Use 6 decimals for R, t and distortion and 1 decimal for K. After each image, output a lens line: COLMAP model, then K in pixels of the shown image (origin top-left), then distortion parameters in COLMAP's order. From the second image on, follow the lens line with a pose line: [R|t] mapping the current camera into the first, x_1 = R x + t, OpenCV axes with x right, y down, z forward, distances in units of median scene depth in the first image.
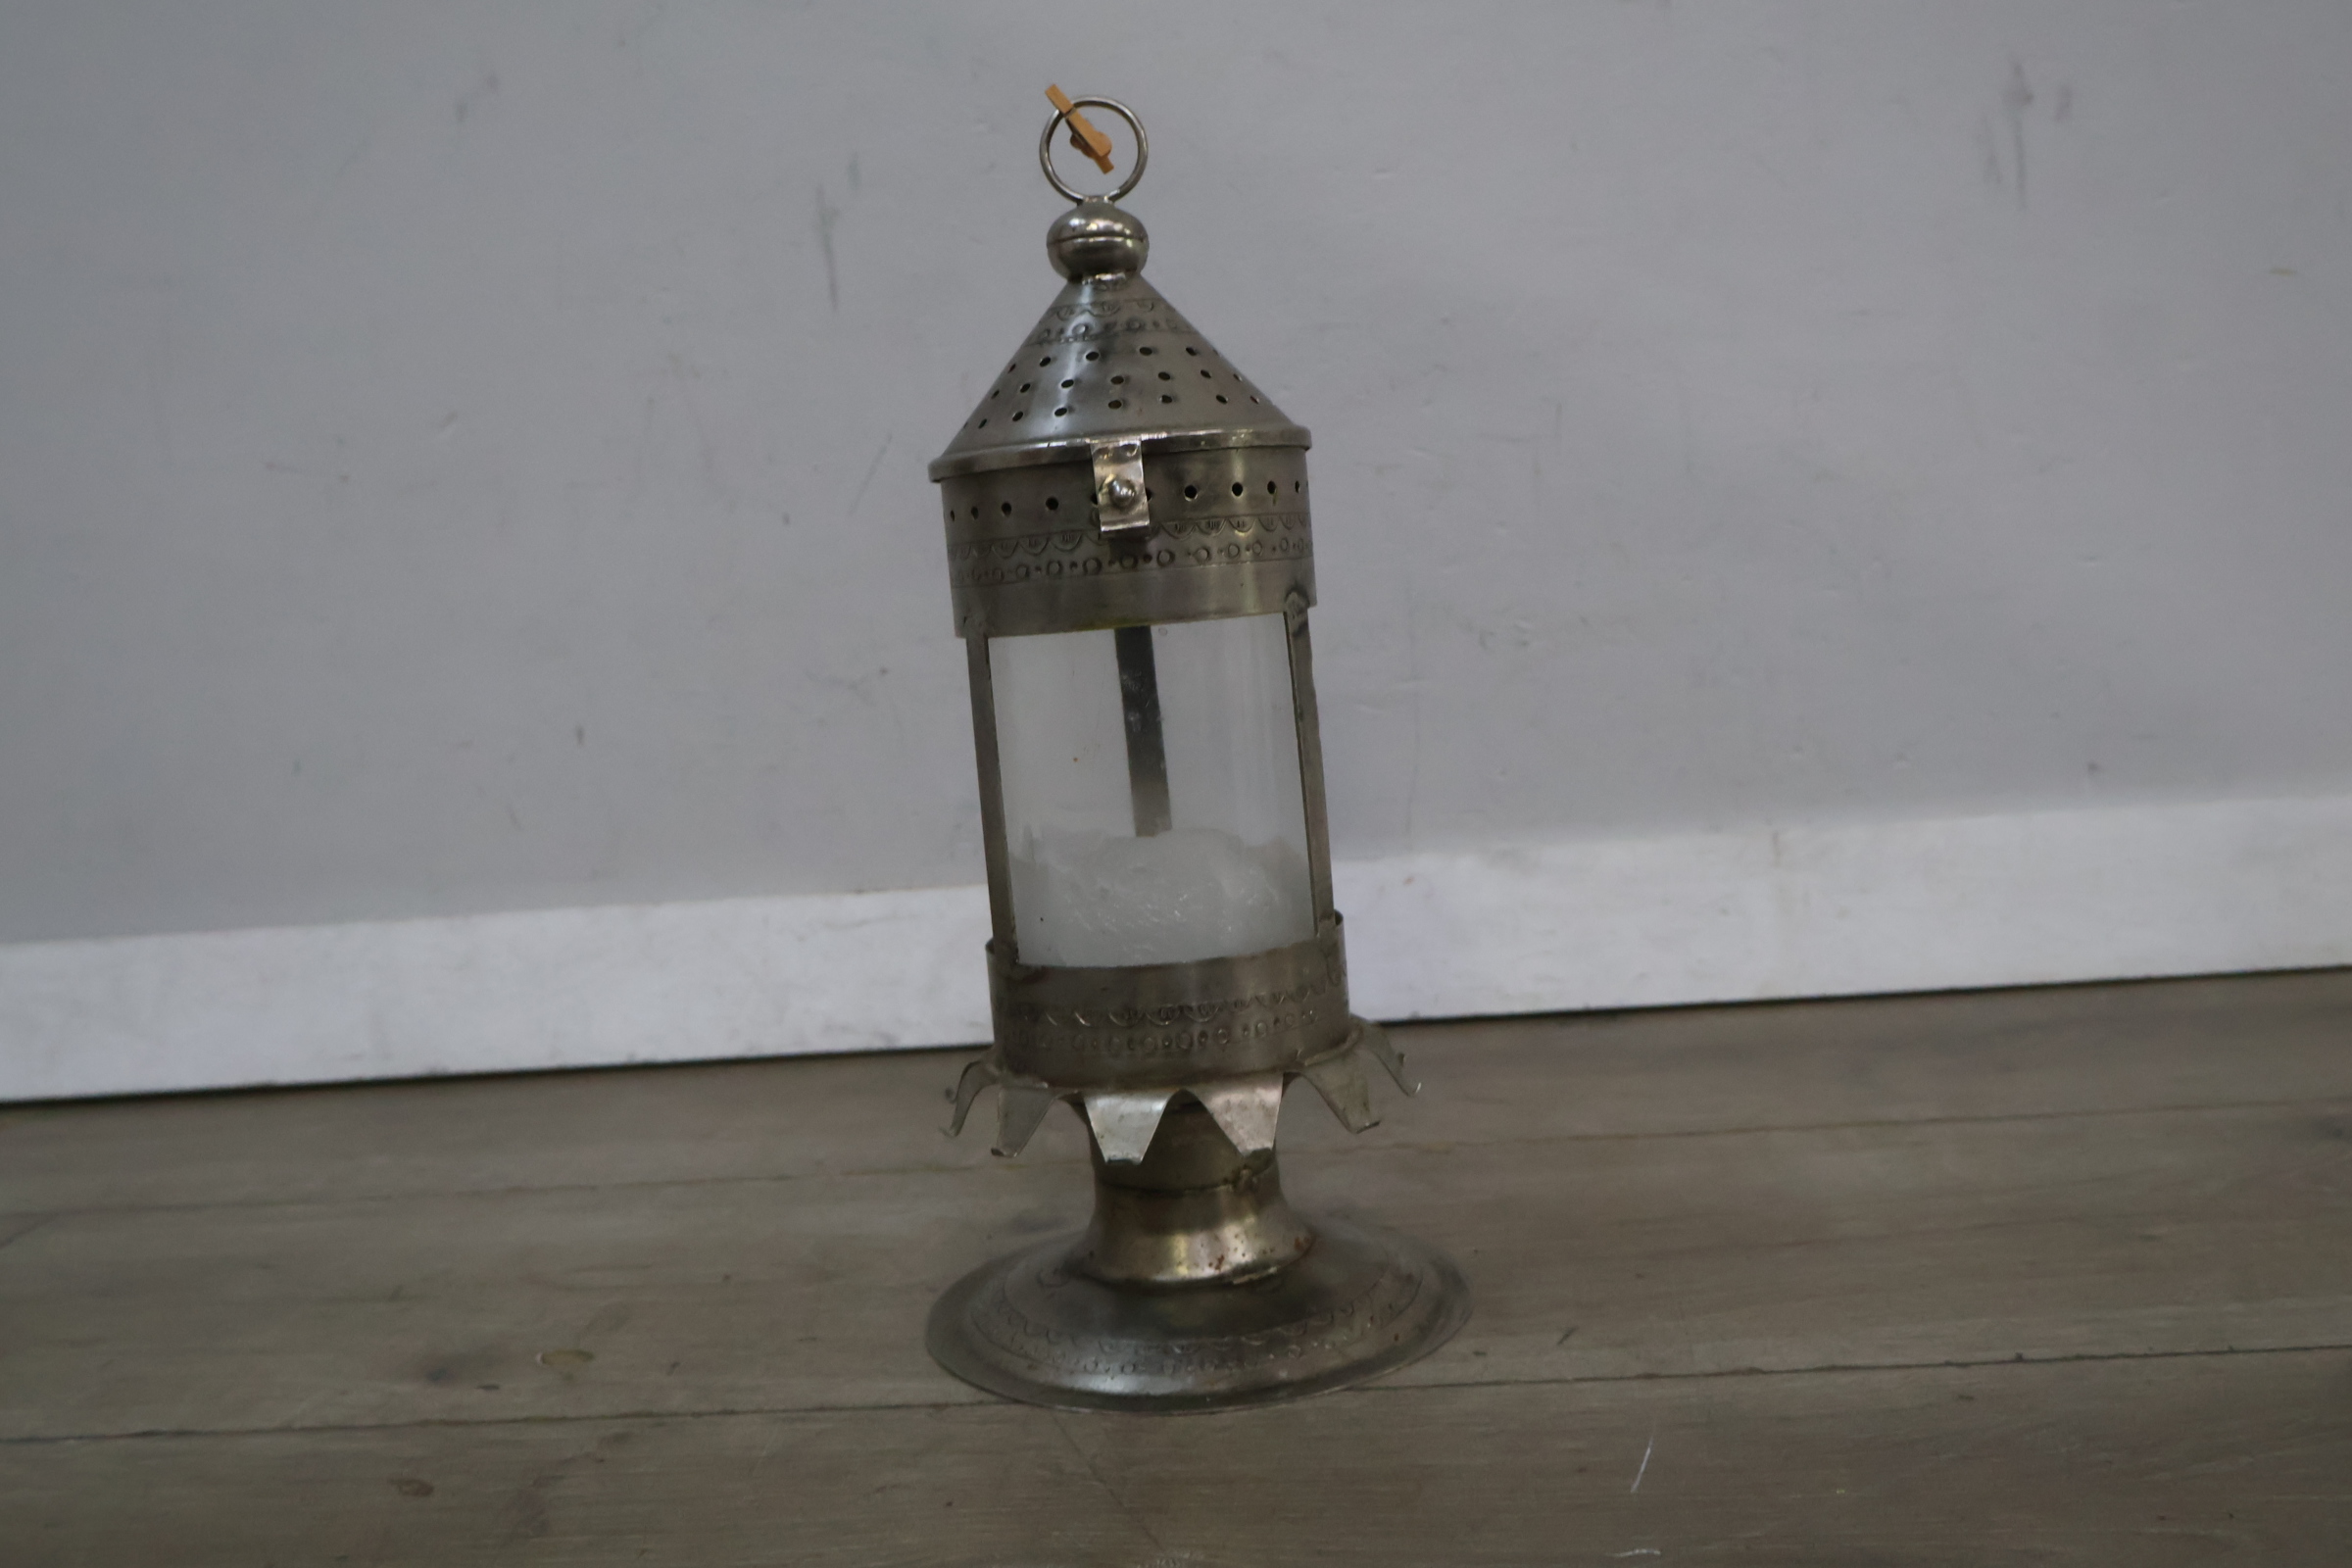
lens RADIAL K [[2200.3, 0, 1158.7], [0, 2200.3, 773.5], [0, 0, 1]] dist [0.017935, 0.000000]
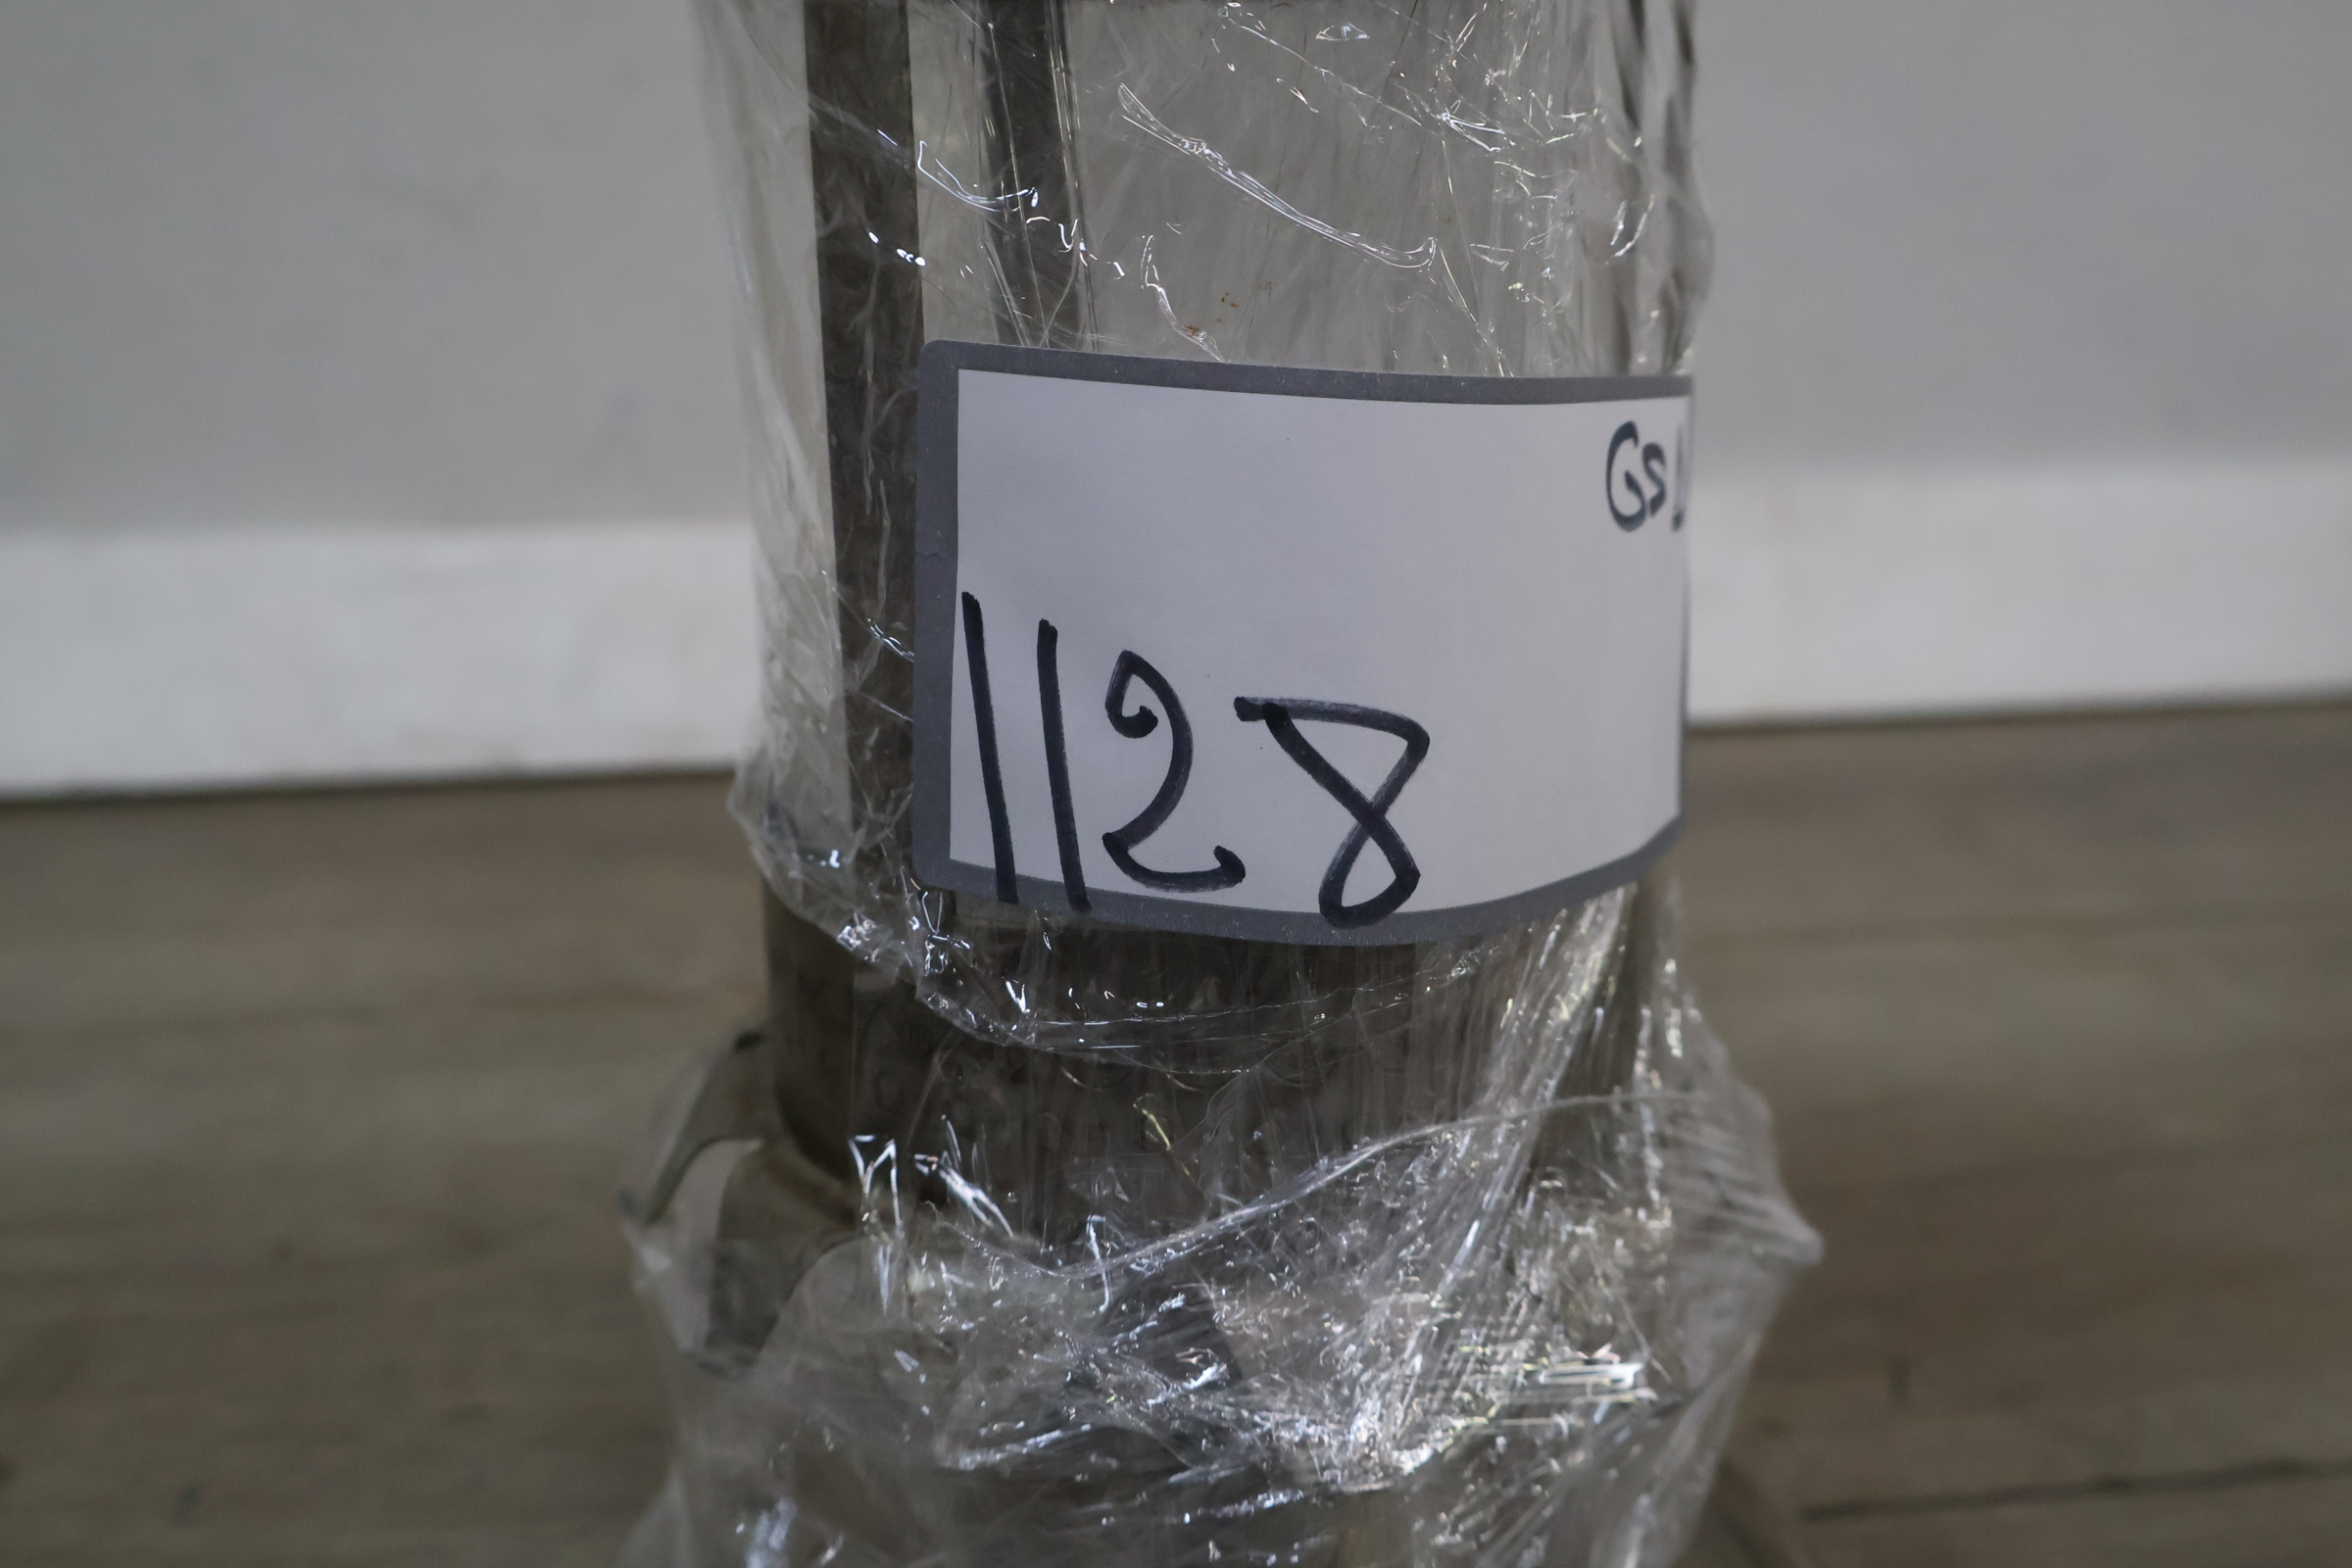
lens RADIAL K [[2200.3, 0, 1191.2], [0, 2200.3, 788.3], [0, 0, 1]] dist [0.017935, 0.000000]
pose [[0.973786, 0.005609, 0.227399, -0.114607], [-0.043632, 0.985738, 0.162530, 0.021270], [-0.223244, -0.168192, 0.960143, 0.500454]]
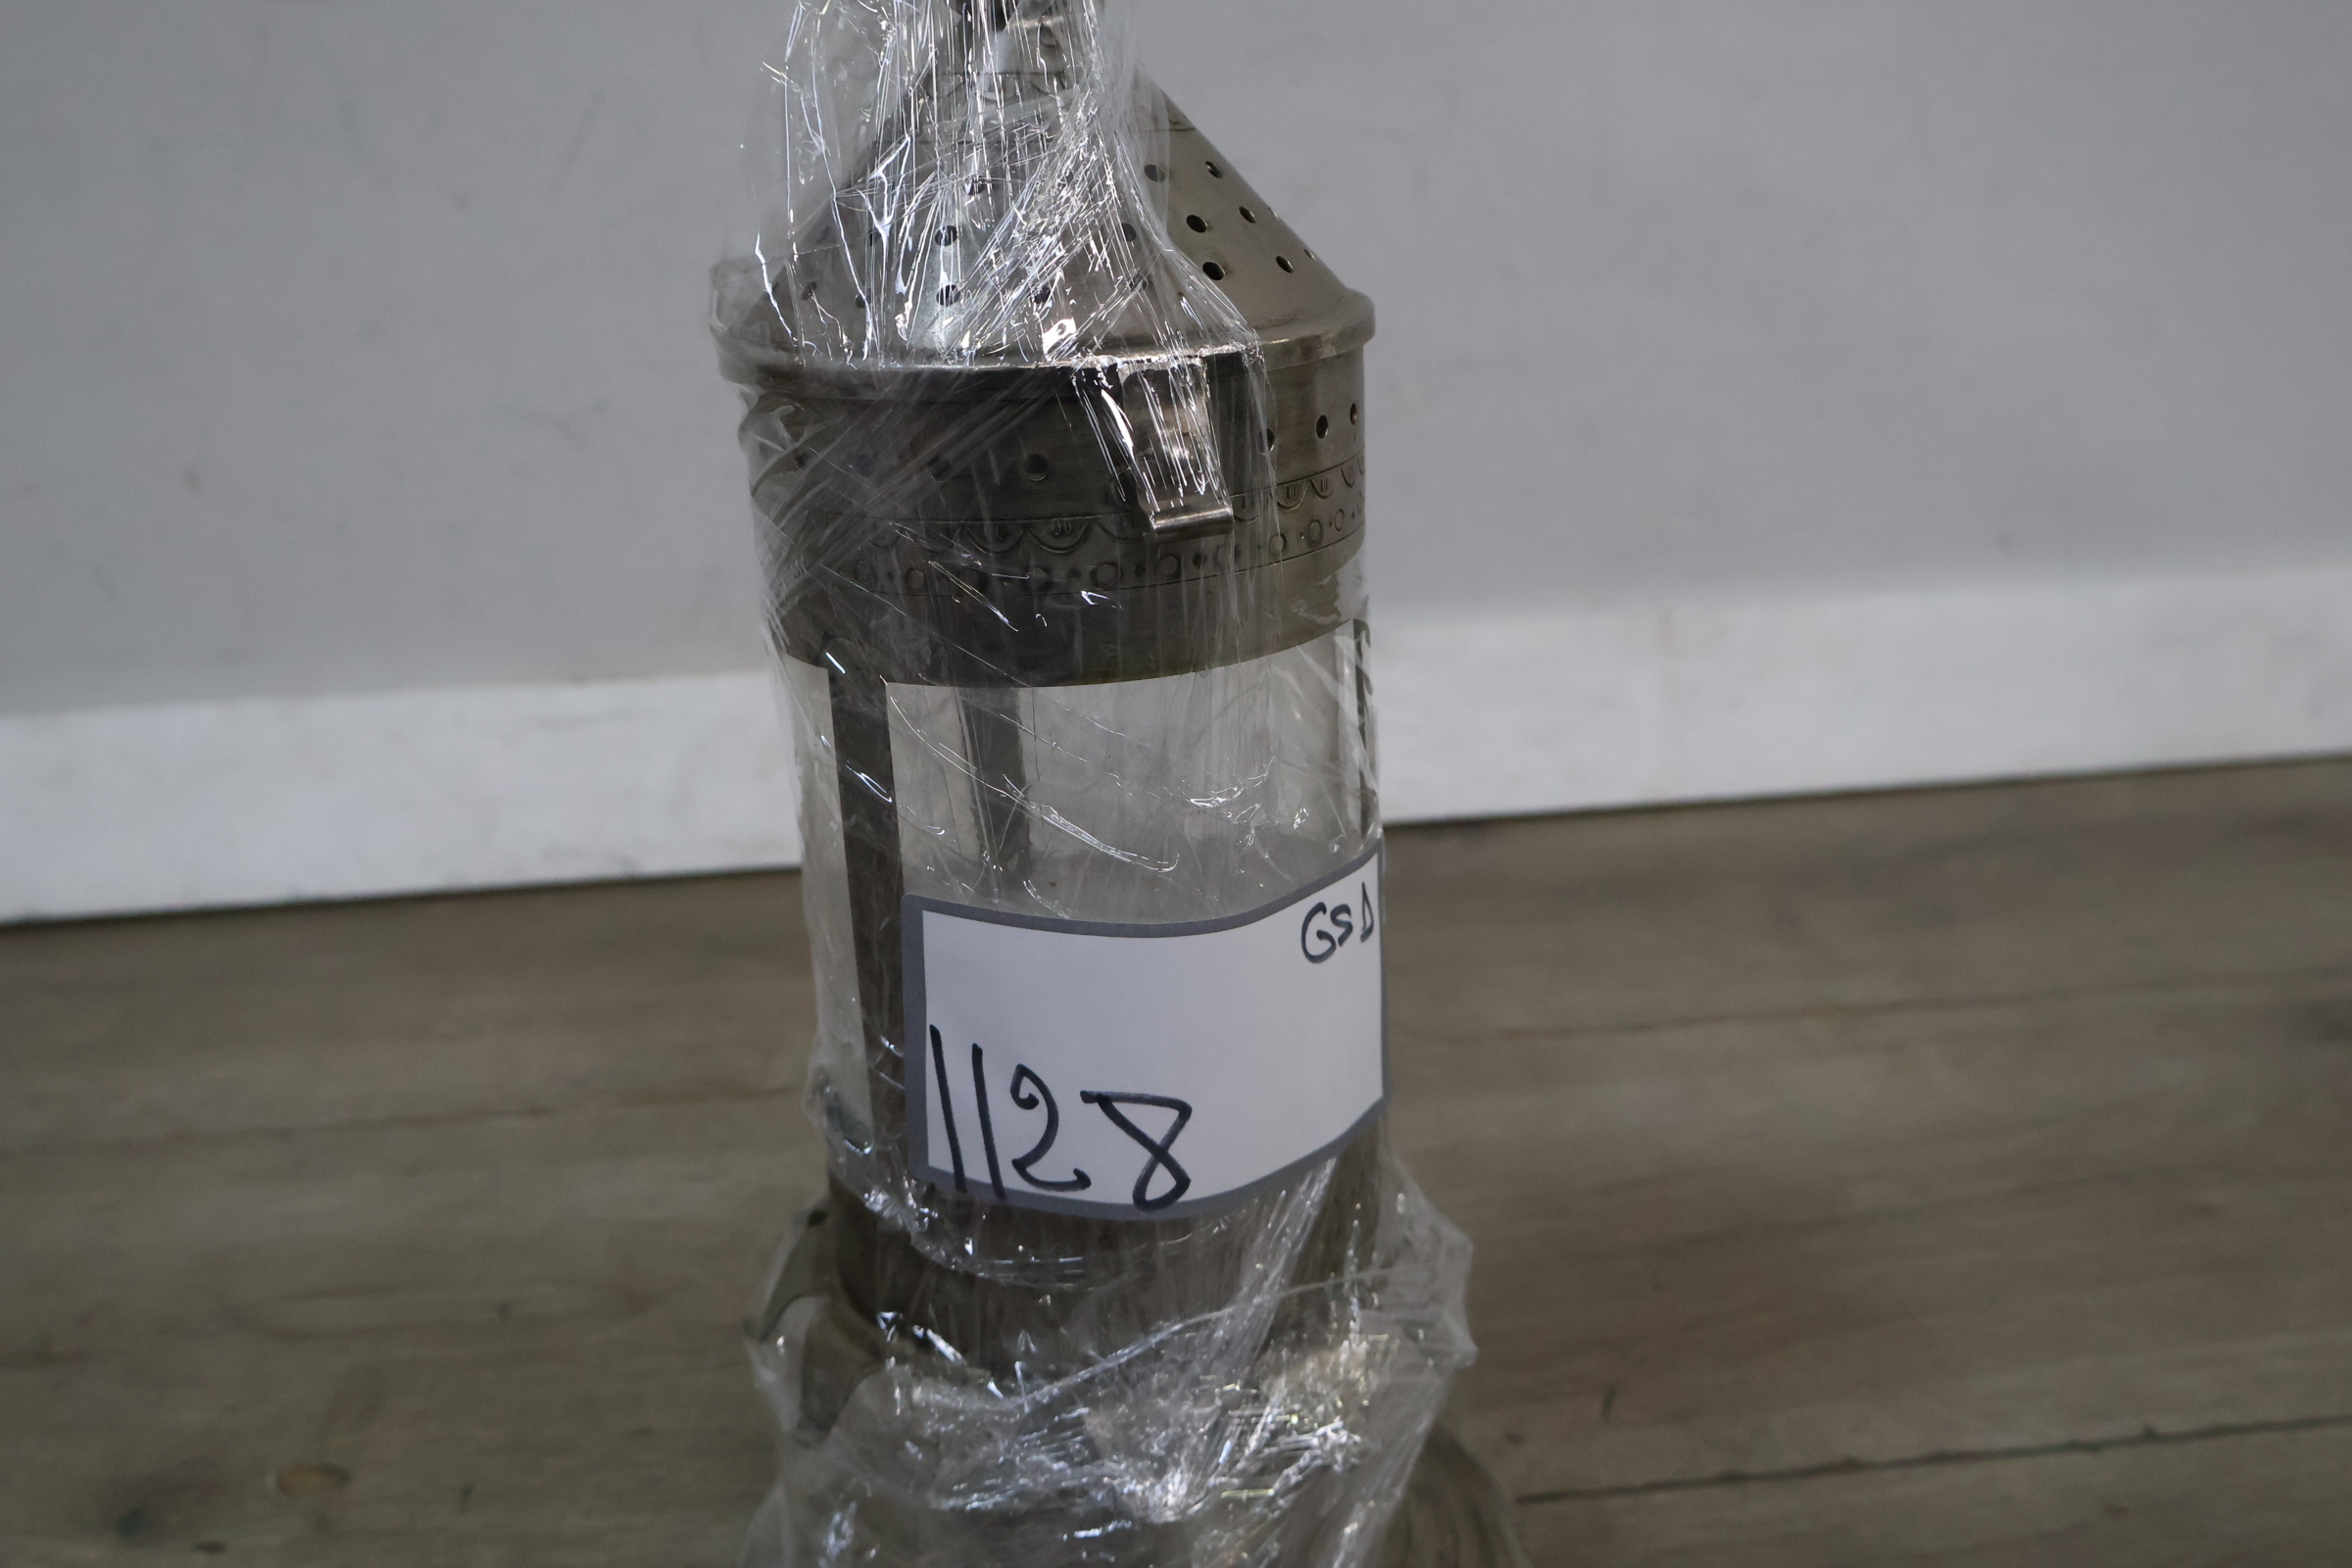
lens RADIAL K [[2200.3, 0, 1186.1], [0, 2200.3, 803.3], [0, 0, 1]] dist [0.017935, 0.000000]
pose [[0.981349, -0.023739, 0.190764, -0.116356], [-0.019066, 0.975434, 0.219464, -0.134777], [-0.191288, -0.219007, 0.956789, 0.277480]]
